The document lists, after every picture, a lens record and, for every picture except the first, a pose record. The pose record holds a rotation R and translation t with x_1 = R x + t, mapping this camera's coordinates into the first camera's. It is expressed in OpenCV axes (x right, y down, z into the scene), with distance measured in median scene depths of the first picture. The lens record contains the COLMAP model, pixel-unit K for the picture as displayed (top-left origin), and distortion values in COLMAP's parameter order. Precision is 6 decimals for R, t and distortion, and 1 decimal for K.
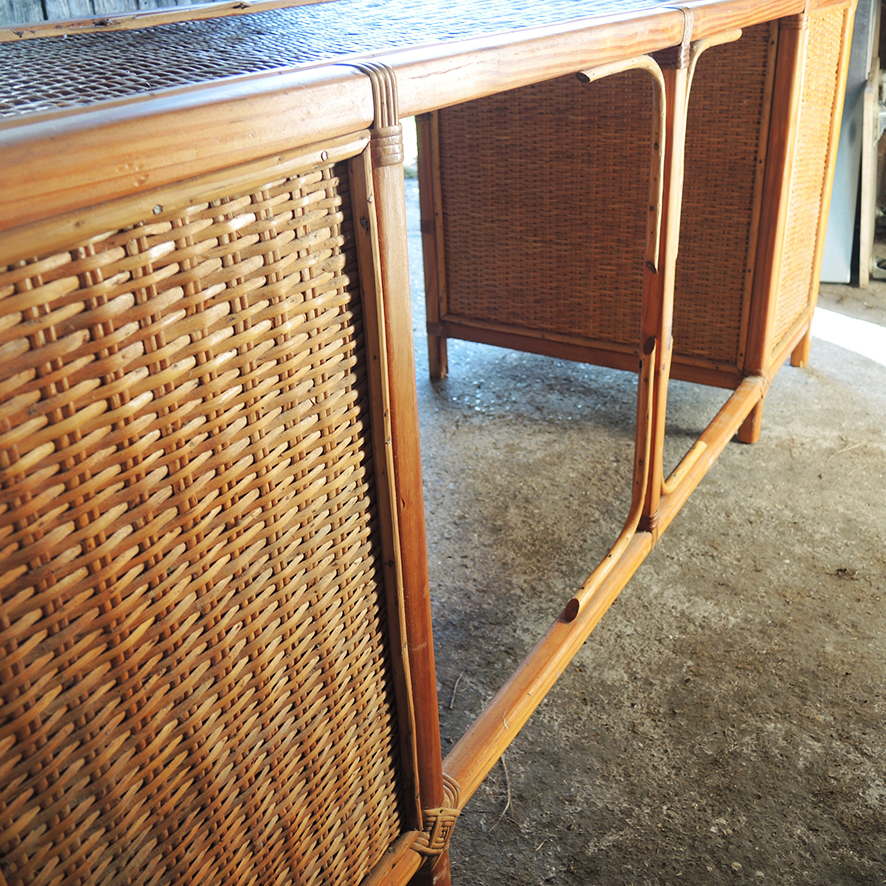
lens RADIAL K [[1051.4, 0, 443.0], [0, 1051.4, 443.0], [0, 0, 1]] dist [-0.069812, -0.004732]
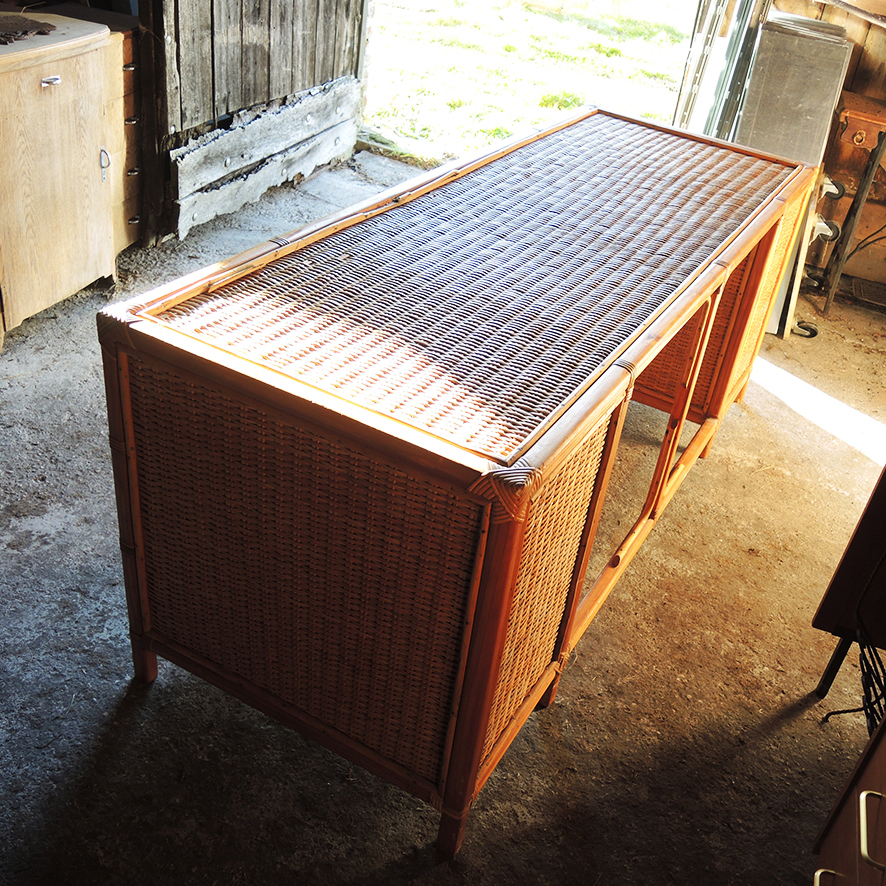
lens RADIAL K [[1051.4, 0, 443.0], [0, 1051.4, 443.0], [0, 0, 1]] dist [-0.069812, -0.004732]
pose [[0.987485, 0.117886, 0.104765, -0.360965], [-0.127616, 0.987585, 0.091597, -0.162273], [-0.092666, -0.103821, 0.990270, -0.722174]]
